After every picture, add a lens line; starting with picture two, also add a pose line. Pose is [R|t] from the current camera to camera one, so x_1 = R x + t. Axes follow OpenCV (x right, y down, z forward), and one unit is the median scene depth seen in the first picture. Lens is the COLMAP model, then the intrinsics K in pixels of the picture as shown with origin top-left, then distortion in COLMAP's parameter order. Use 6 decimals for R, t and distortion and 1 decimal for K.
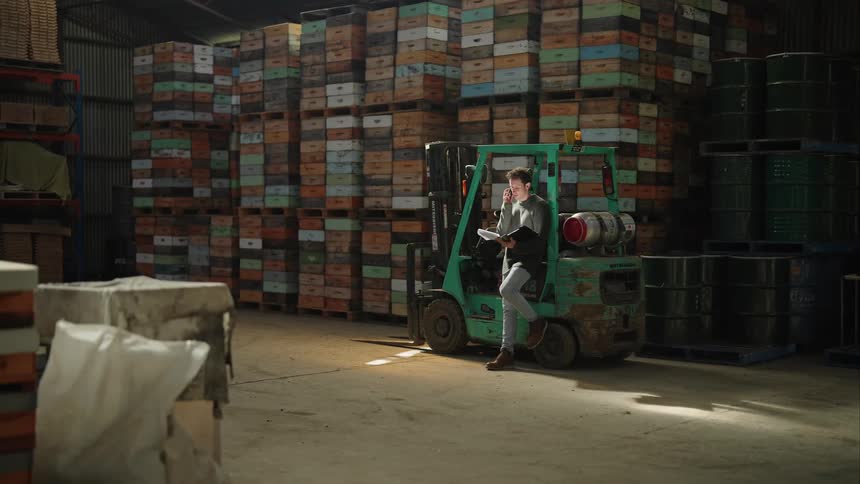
lens RADIAL K [[1205.6, 0, 430.0], [0, 1205.6, 242.0], [0, 0, 1]] dist [-0.171772, 1.173822]
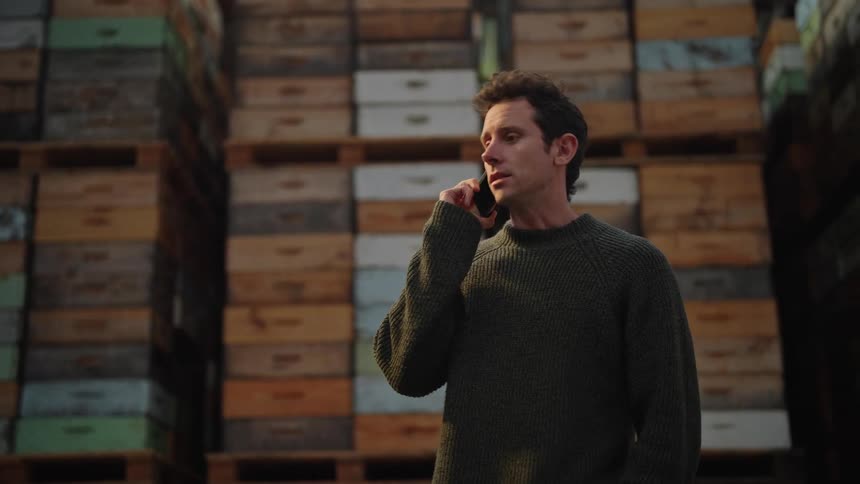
lens RADIAL K [[1205.6, 0, 430.0], [0, 1205.6, 242.0], [0, 0, 1]] dist [-0.171772, 1.173822]
pose [[0.741846, 0.183456, 0.644987, -0.272247], [0.033191, 0.950624, -0.308565, 0.014321], [-0.669748, 0.250316, 0.699127, 0.766505]]
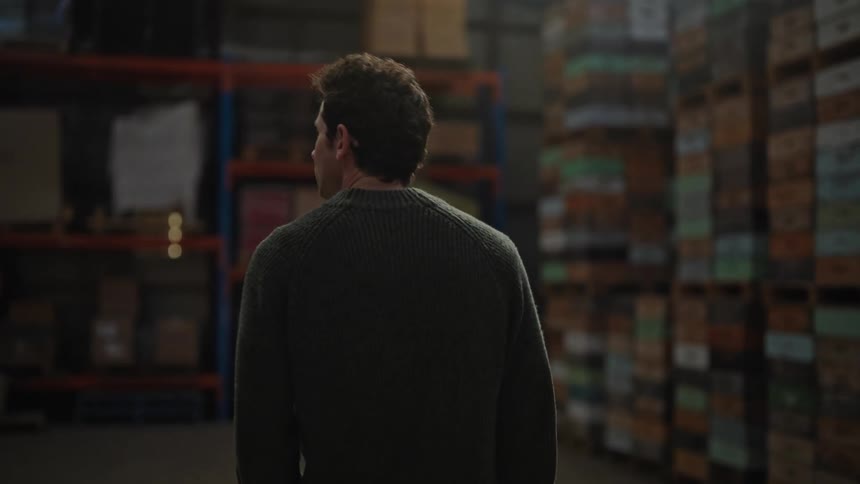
lens RADIAL K [[1222.8, 0, 430.0], [0, 1222.8, 242.0], [0, 0, 1]] dist [-0.191997, 1.295012]
pose [[0.839161, -0.019596, -0.543530, 0.033925], [-0.013675, 0.998275, -0.057103, -0.016346], [0.543711, 0.055351, 0.837445, 0.561269]]
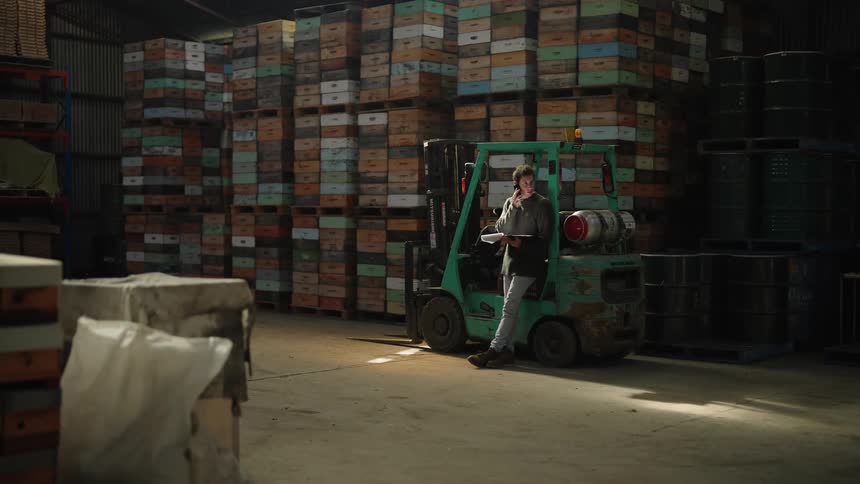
lens RADIAL K [[1205.6, 0, 430.0], [0, 1205.6, 242.0], [0, 0, 1]] dist [-0.171772, 1.173822]
pose [[0.999857, 0.001424, 0.016856, -0.012257], [-0.001431, 0.999999, 0.000392, 0.001067], [-0.016856, -0.000416, 0.999858, 0.003256]]
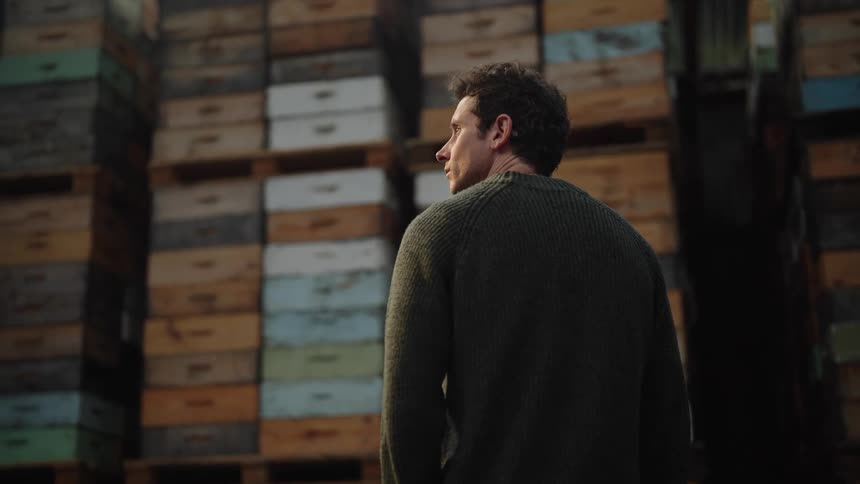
lens RADIAL K [[1222.8, 0, 430.0], [0, 1222.8, 242.0], [0, 0, 1]] dist [-0.191997, 1.295012]
pose [[0.849665, 0.138952, 0.508687, -0.214315], [0.030648, 0.950016, -0.310694, 0.017476], [-0.526432, 0.279576, 0.802936, 0.711454]]
